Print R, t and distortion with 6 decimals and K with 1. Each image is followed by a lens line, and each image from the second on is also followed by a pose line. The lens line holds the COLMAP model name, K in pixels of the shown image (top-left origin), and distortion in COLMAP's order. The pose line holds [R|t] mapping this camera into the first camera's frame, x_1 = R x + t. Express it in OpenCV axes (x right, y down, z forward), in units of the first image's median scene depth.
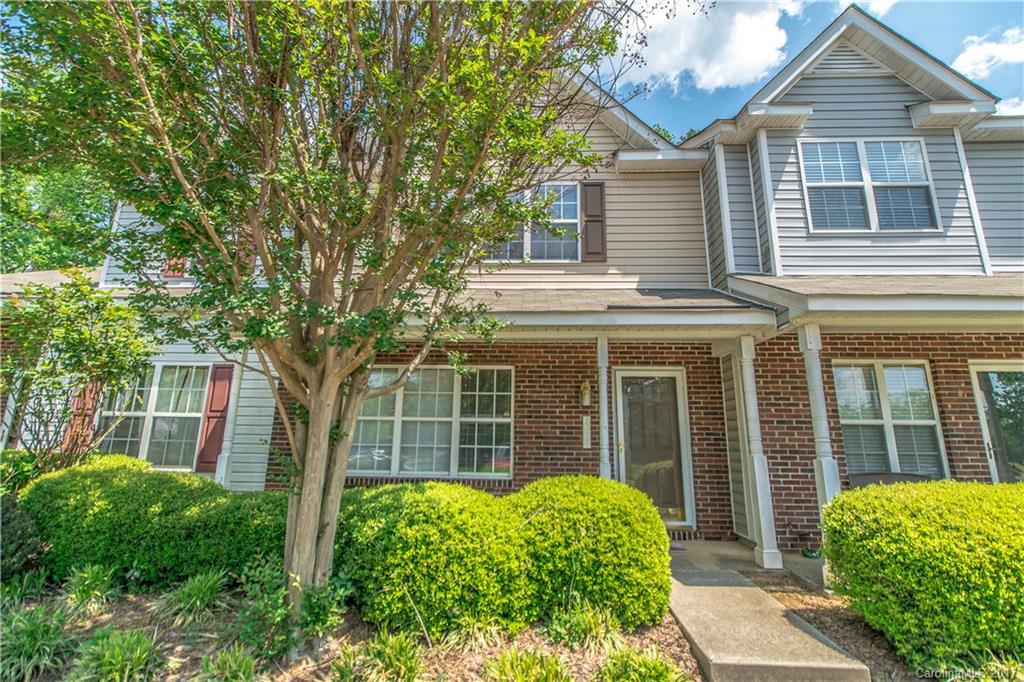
lens RADIAL K [[451.6, 0, 516.4], [0, 451.6, 341.4], [0, 0, 1]] dist [-0.001486, -0.000375]
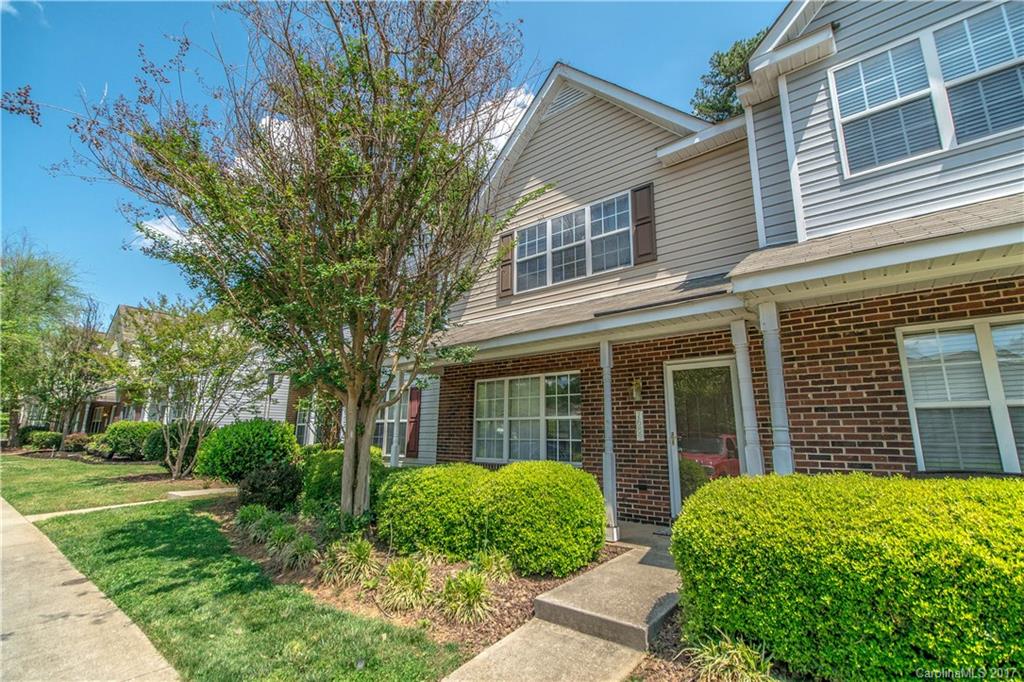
lens RADIAL K [[451.6, 0, 516.3], [0, 451.6, 339.5], [0, 0, 1]] dist [-0.001486, -0.000375]
pose [[0.805019, -0.132791, -0.578196, 0.643784], [0.132091, 0.990282, -0.043522, 0.006634], [0.578356, -0.041339, 0.814736, -0.038443]]
